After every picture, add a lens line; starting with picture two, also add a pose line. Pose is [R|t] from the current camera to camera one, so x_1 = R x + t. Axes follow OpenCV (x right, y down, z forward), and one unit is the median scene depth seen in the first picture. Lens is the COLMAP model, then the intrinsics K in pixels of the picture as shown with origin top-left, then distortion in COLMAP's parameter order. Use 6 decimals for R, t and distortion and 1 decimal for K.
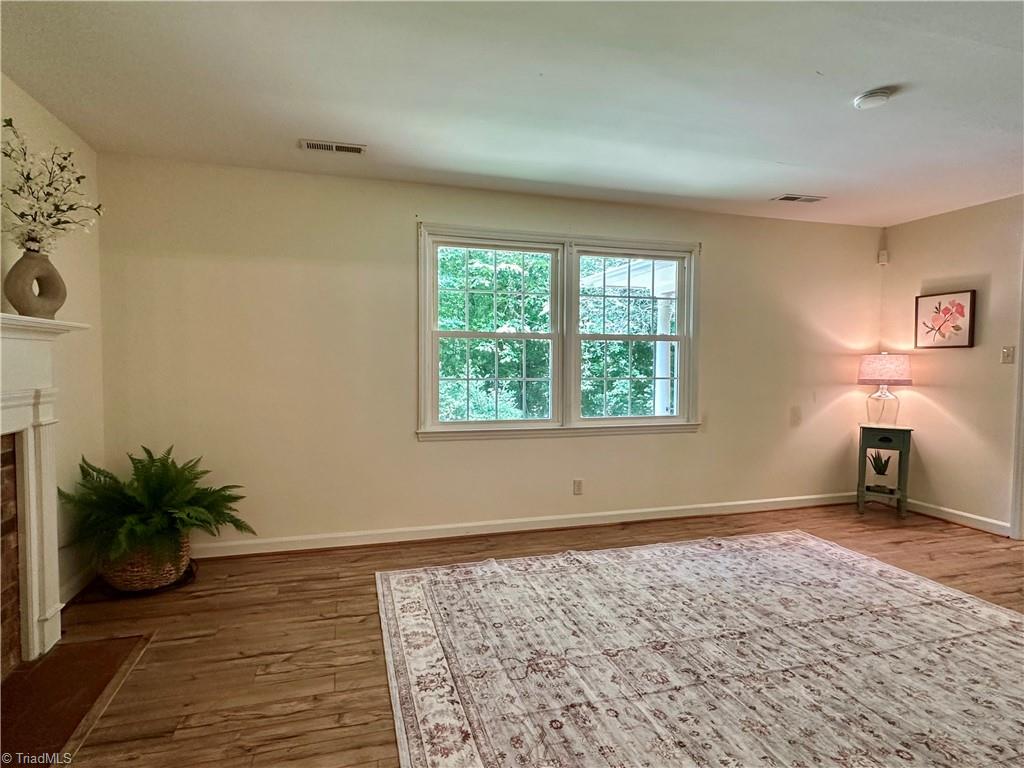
lens RADIAL K [[563.6, 0, 509.5], [0, 563.6, 393.6], [0, 0, 1]] dist [-0.003618, 0.001536]
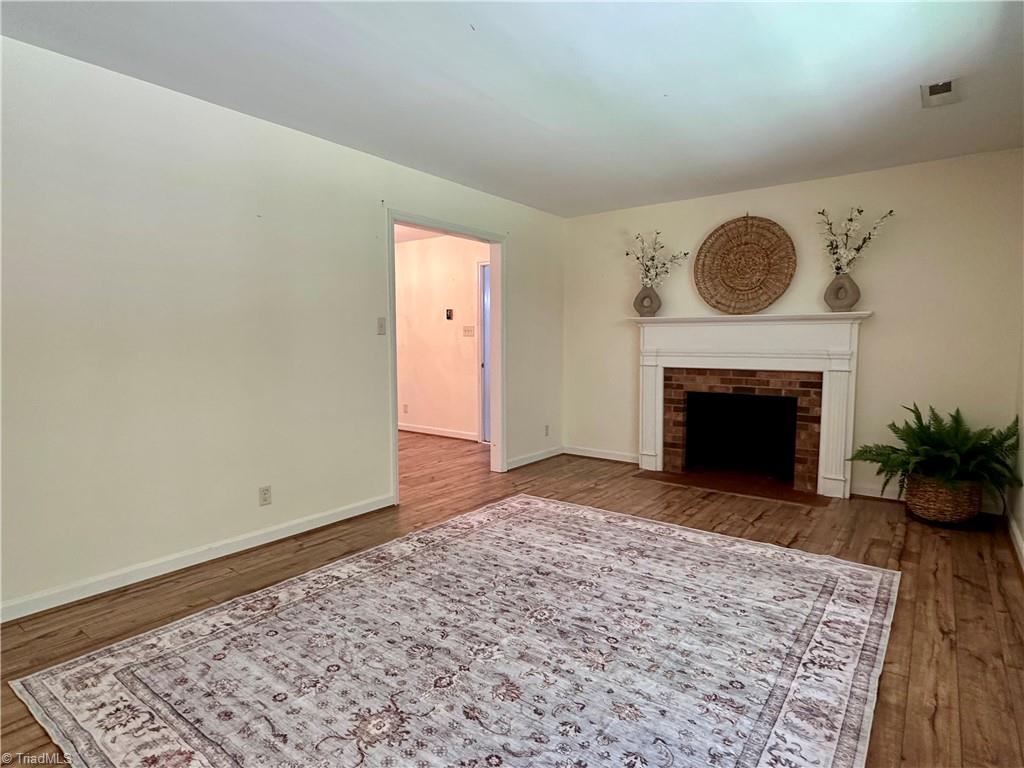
lens RADIAL K [[563.6, 0, 509.5], [0, 563.6, 393.6], [0, 0, 1]] dist [-0.003618, 0.001536]
pose [[-0.810572, 0.051422, -0.583377, 0.945028], [-0.036113, 0.989853, 0.137429, -0.072847], [0.584525, 0.132464, -0.800490, 1.630121]]
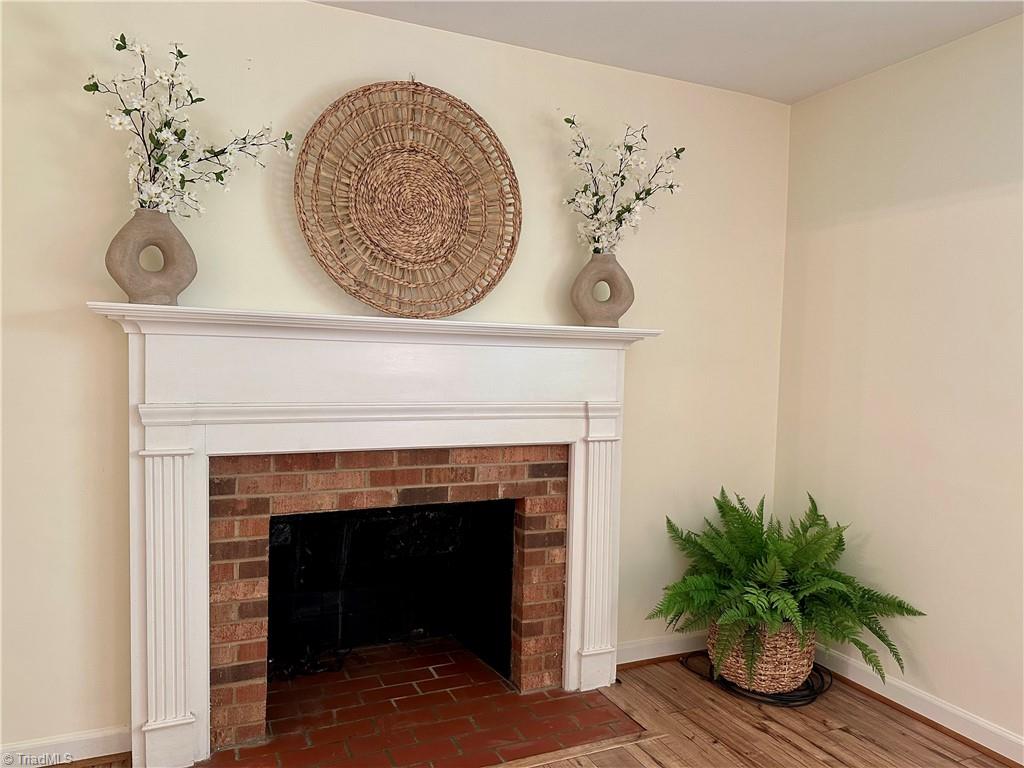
lens RADIAL K [[719.8, 0, 507.5], [0, 719.8, 387.1], [0, 0, 1]] dist [0.140122, -0.222122]
pose [[0.126114, 0.045024, -0.990993, 0.281917], [-0.080199, 0.996162, 0.035053, -0.054702], [0.988769, 0.075056, 0.129241, 0.618226]]
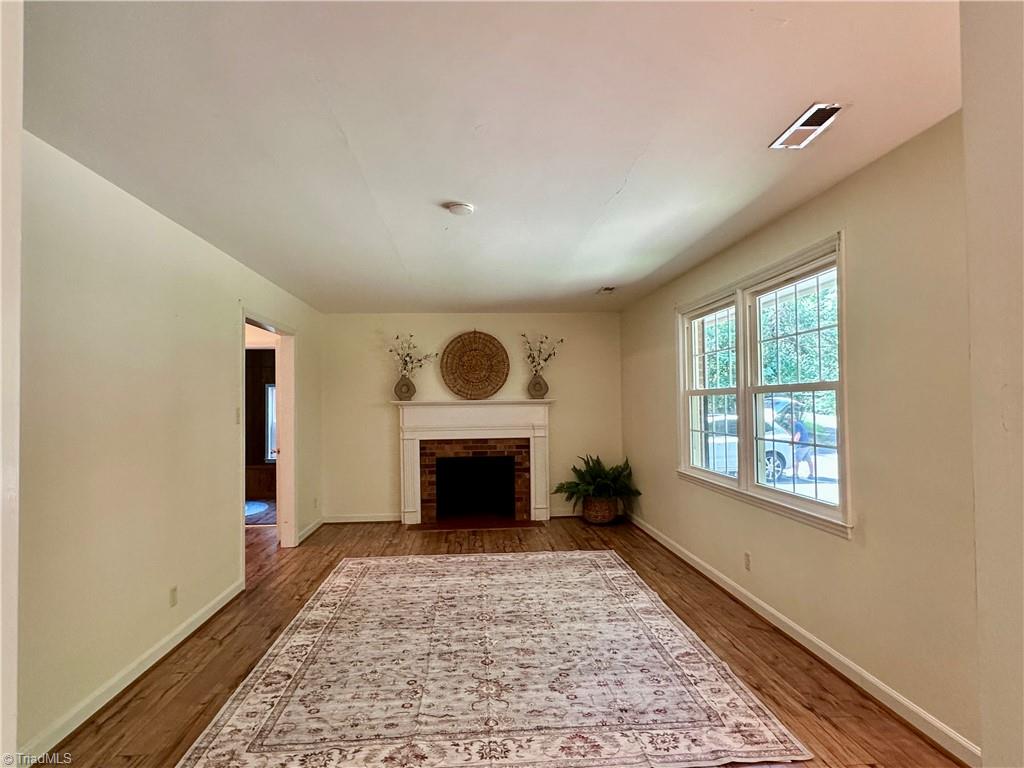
lens RADIAL K [[563.6, 0, 509.5], [0, 563.6, 393.6], [0, 0, 1]] dist [-0.003618, 0.001536]
pose [[-0.219801, -0.016491, -0.975405, 1.694391], [-0.043401, 0.999032, -0.007110, -0.116917], [0.974579, 0.040771, -0.220304, 1.300658]]
